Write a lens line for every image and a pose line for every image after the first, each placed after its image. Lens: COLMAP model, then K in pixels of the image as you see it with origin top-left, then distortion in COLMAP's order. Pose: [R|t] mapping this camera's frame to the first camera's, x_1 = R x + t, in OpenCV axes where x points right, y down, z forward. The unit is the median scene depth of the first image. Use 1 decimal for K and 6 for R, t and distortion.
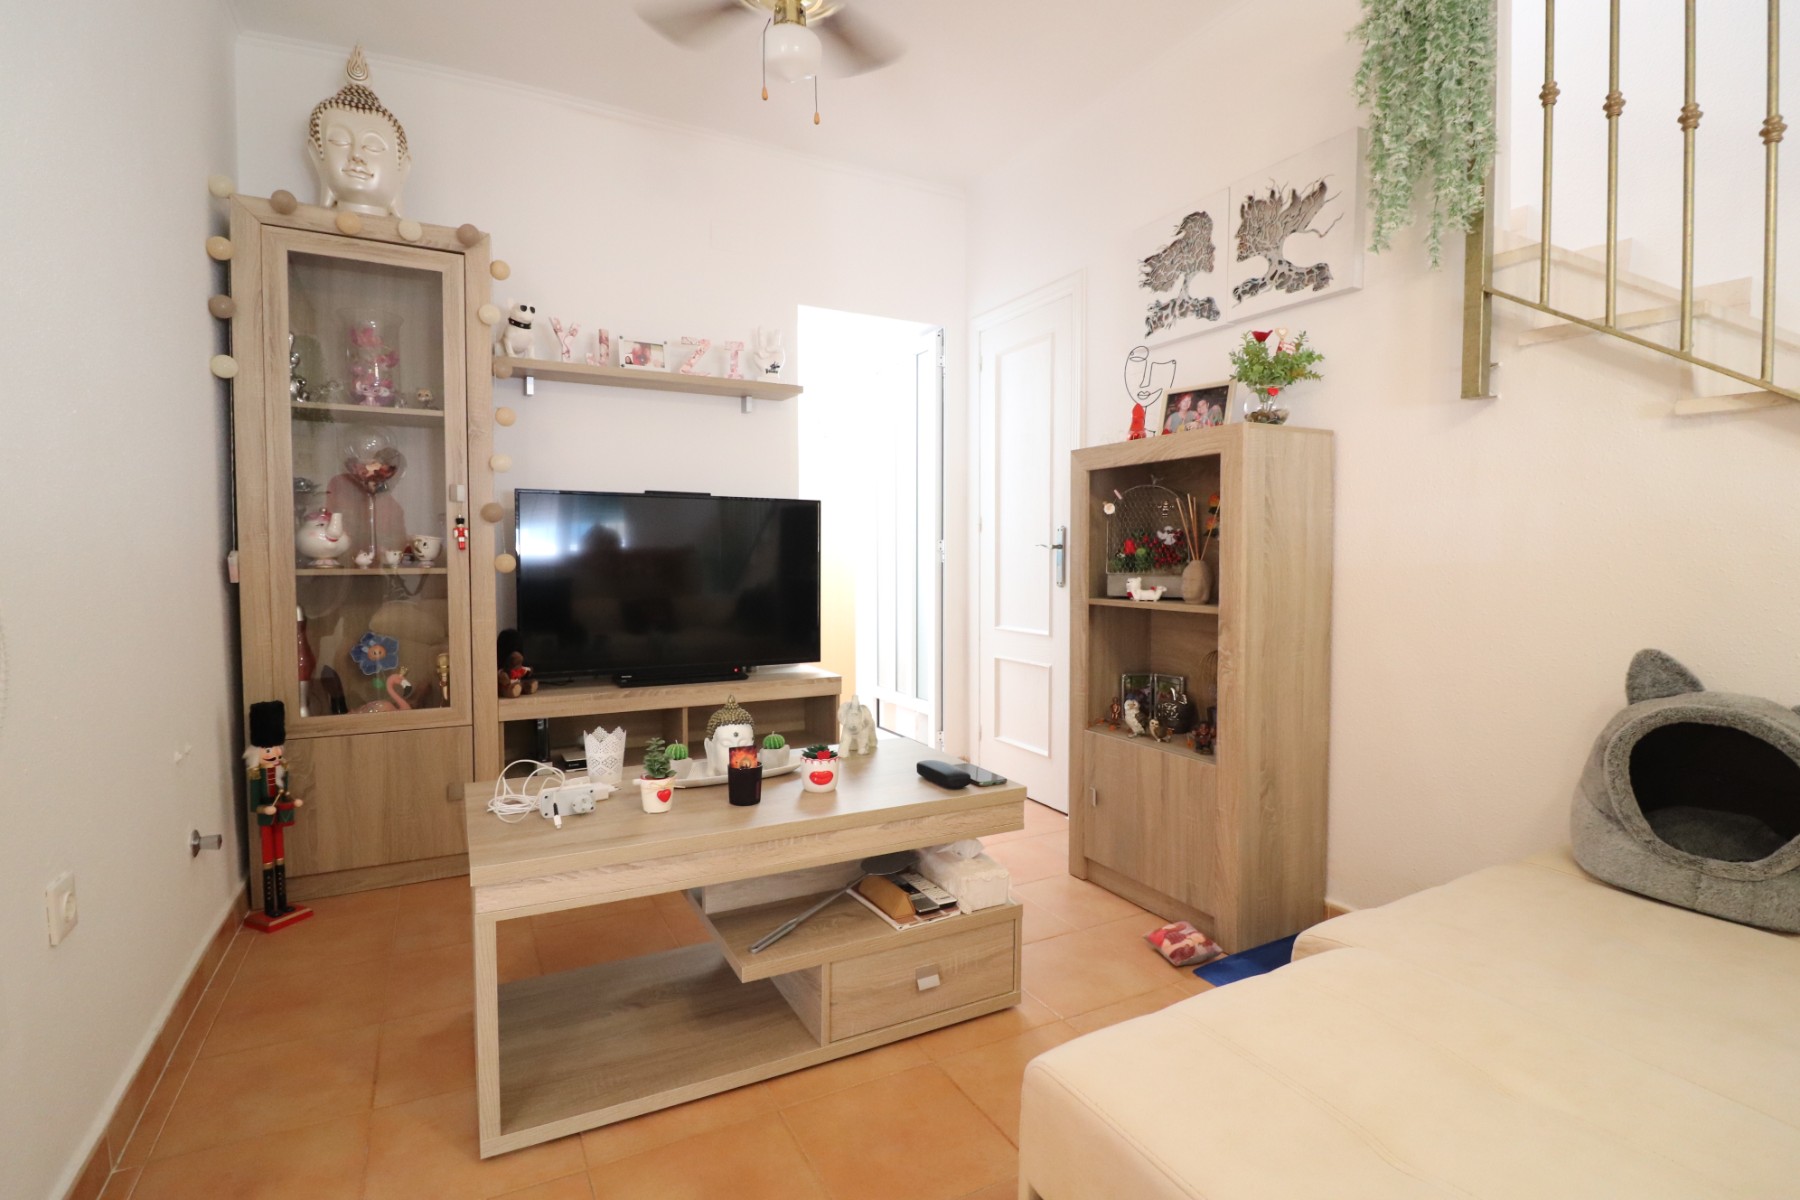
lens RADIAL K [[835.2, 0, 888.5], [0, 835.2, 596.1], [0, 0, 1]] dist [0.001099, -0.013189]
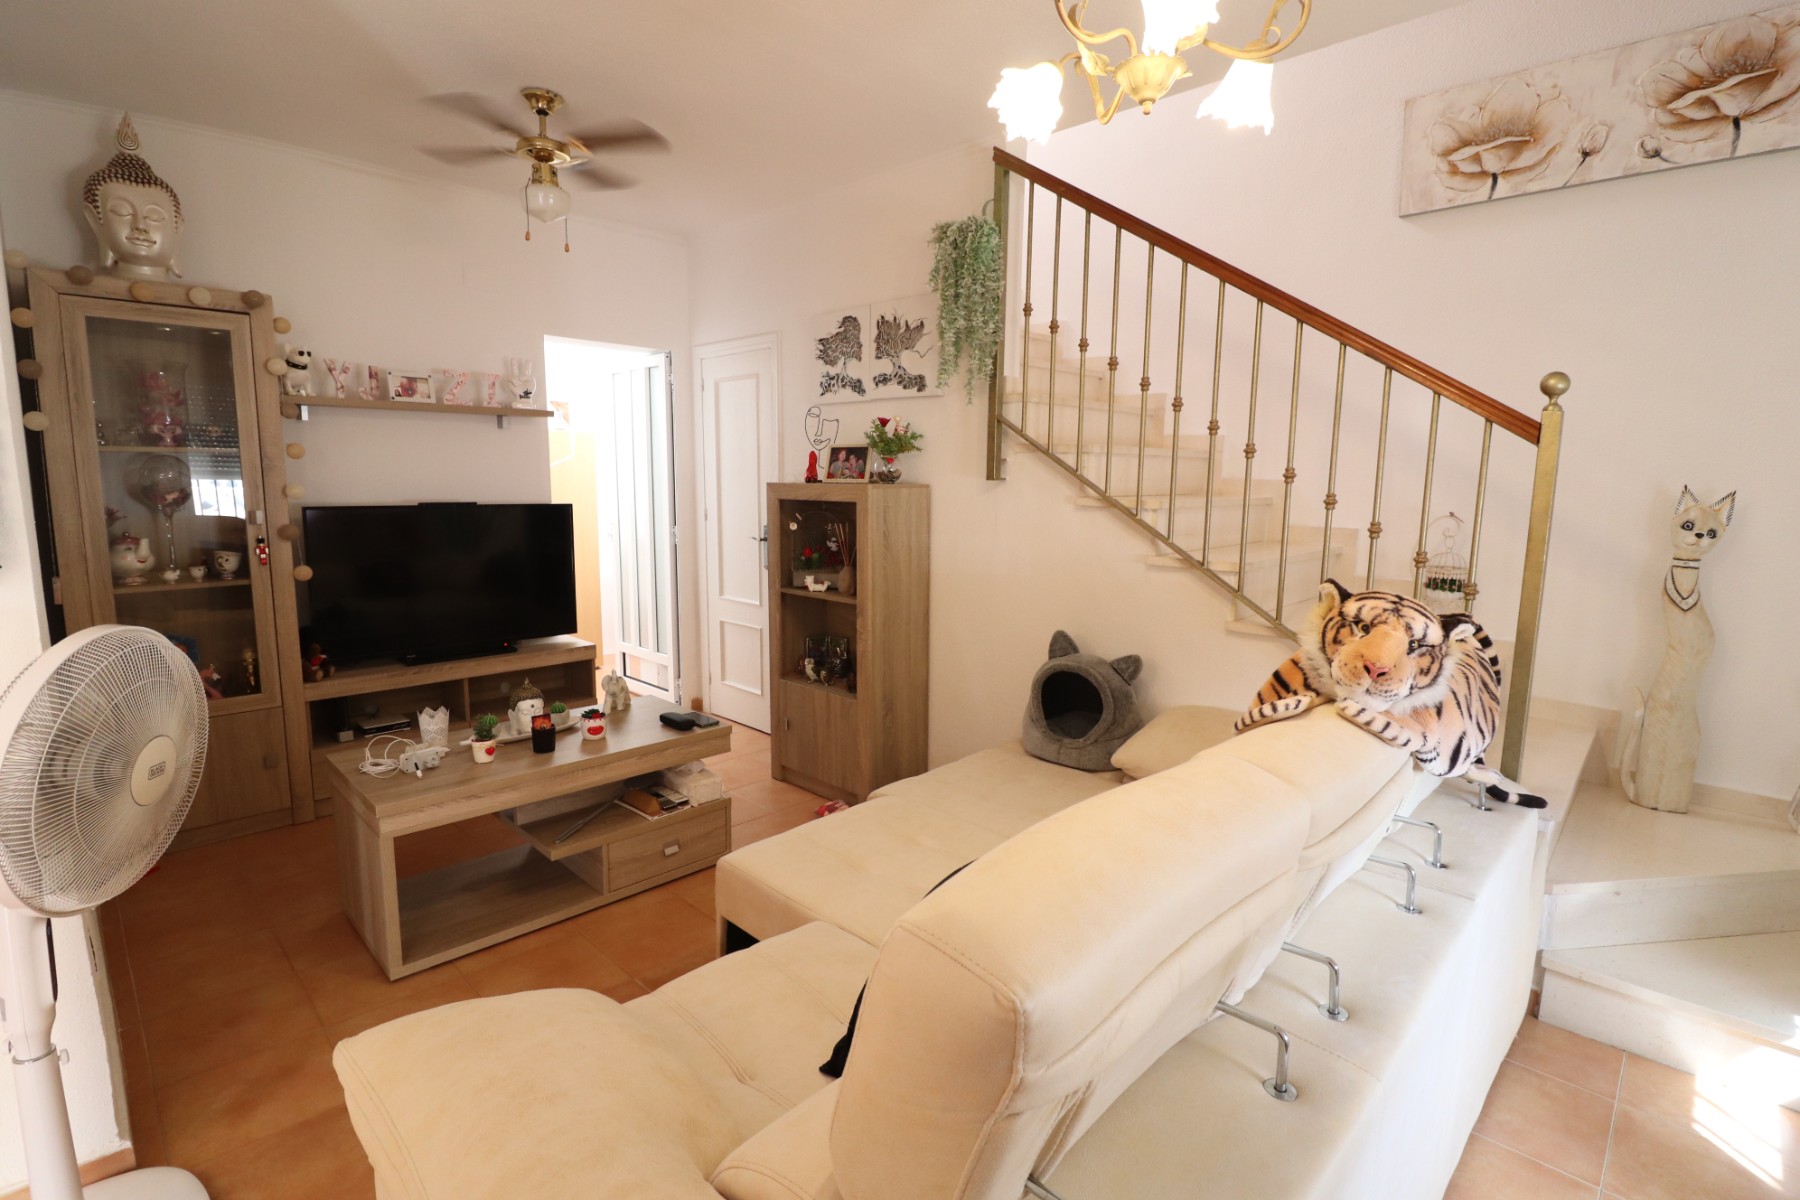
lens RADIAL K [[835.2, 0, 888.5], [0, 835.2, 596.1], [0, 0, 1]] dist [0.001099, -0.013189]
pose [[0.953054, -0.033235, 0.300971, -0.015845], [0.004869, 0.995512, 0.094512, -0.127452], [-0.302761, -0.088610, 0.948938, -0.445523]]
